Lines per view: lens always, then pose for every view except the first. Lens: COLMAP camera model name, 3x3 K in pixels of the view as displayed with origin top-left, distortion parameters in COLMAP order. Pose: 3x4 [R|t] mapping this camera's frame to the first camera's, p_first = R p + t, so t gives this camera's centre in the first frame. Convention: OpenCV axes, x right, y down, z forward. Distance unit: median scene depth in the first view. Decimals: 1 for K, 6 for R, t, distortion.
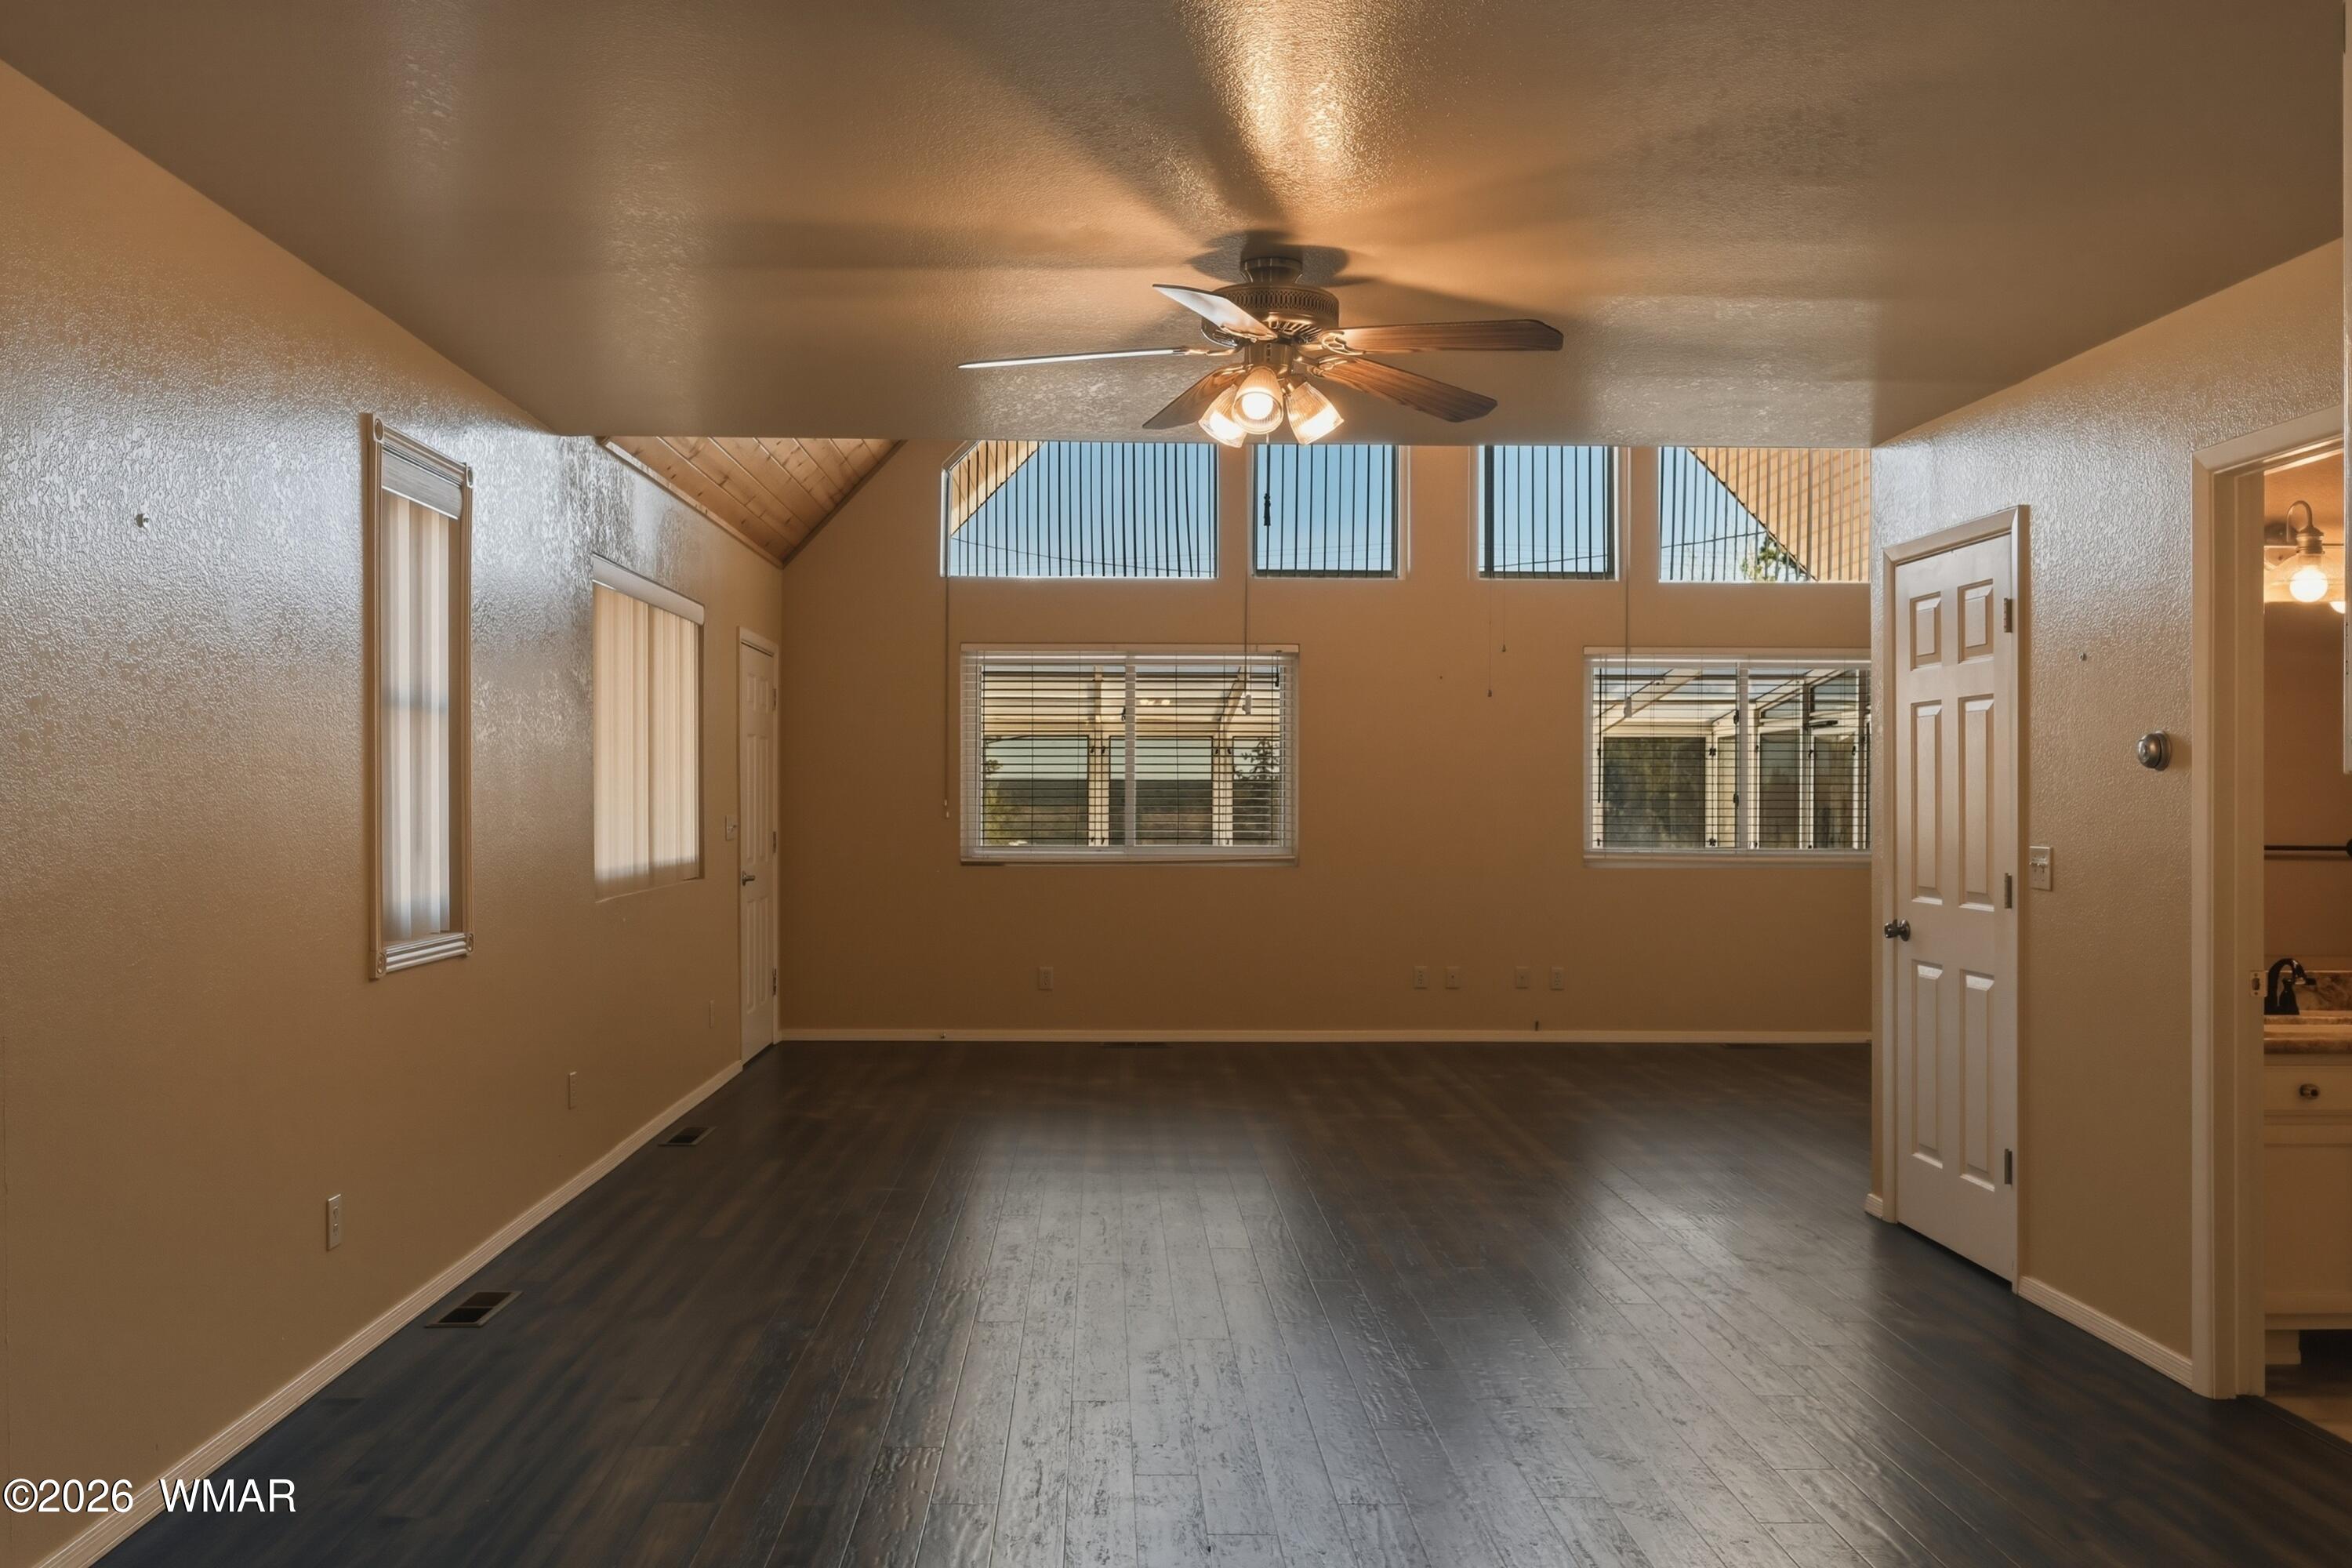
lens RADIAL K [[1264.4, 0, 1176.0], [0, 1264.4, 784.0], [0, 0, 1]] dist [0.002039, 0.000050]
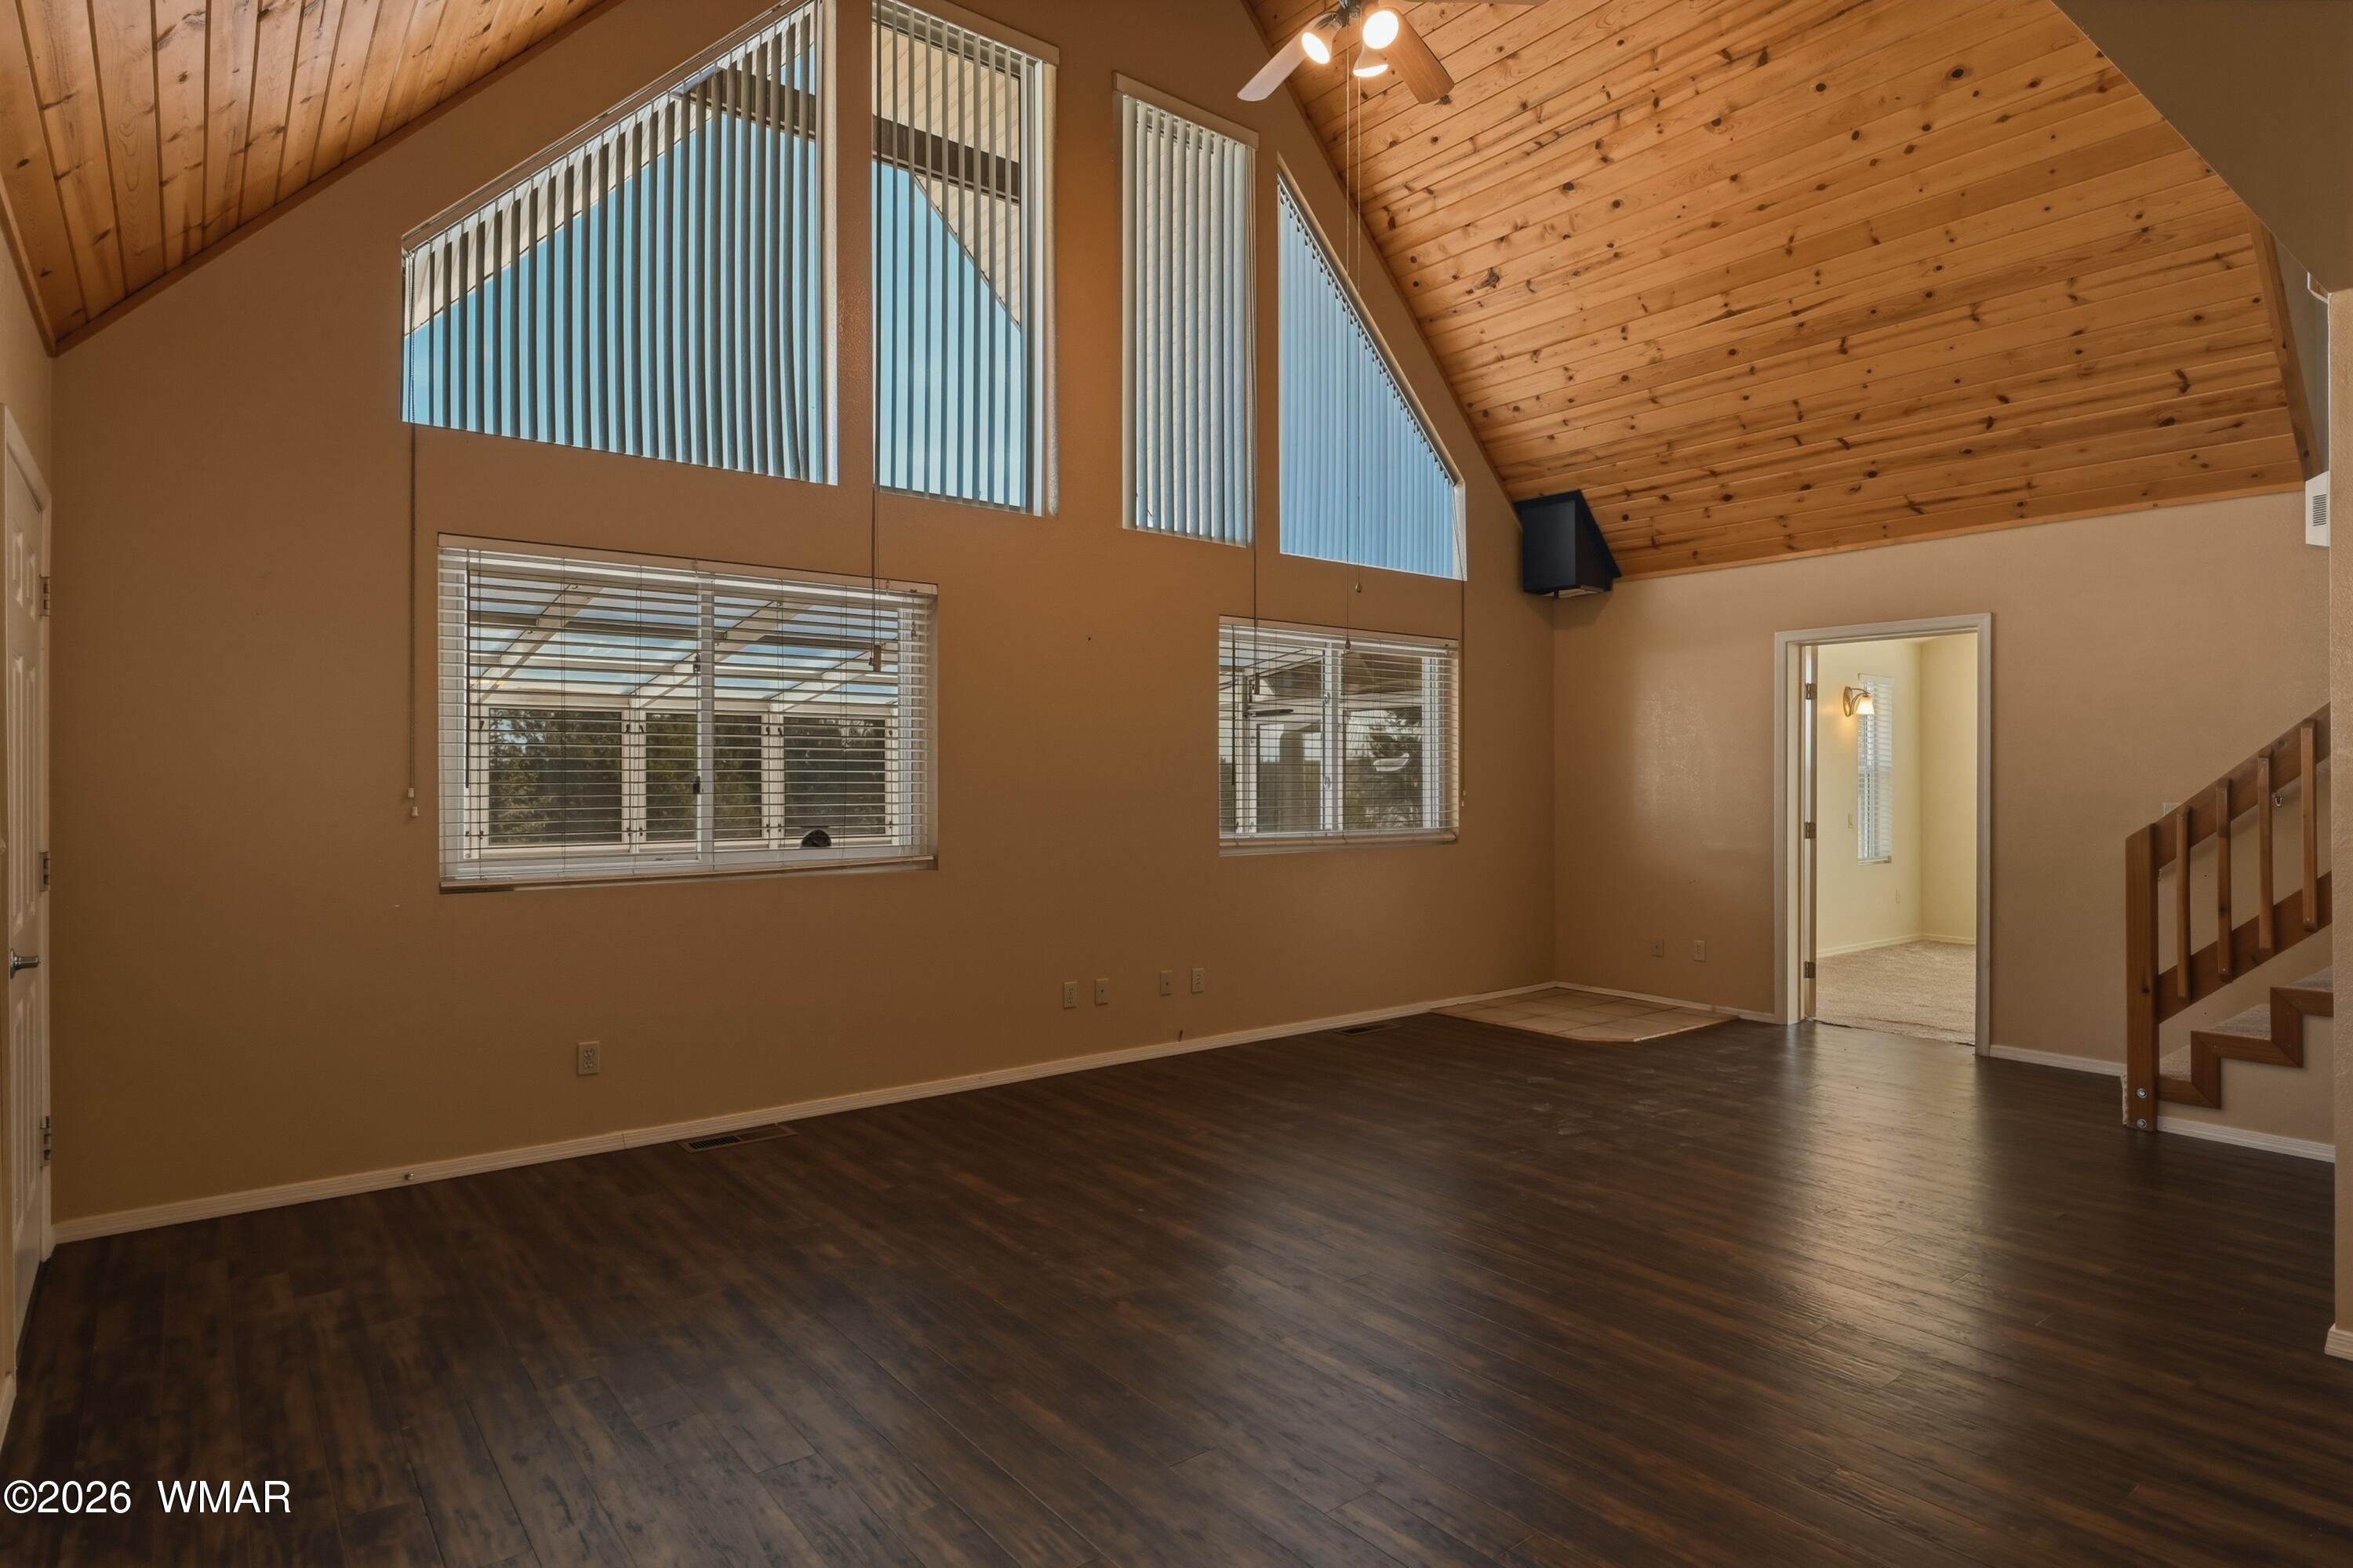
lens RADIAL K [[1252.3, 0, 1176.5], [0, 1252.3, 784.0], [0, 0, 1]] dist [-0.003579, -0.000855]
pose [[0.799510, -0.004089, 0.600638, -0.248510], [-0.010243, 0.999739, 0.020439, -0.005269], [-0.600565, -0.022494, 0.799260, 0.294015]]
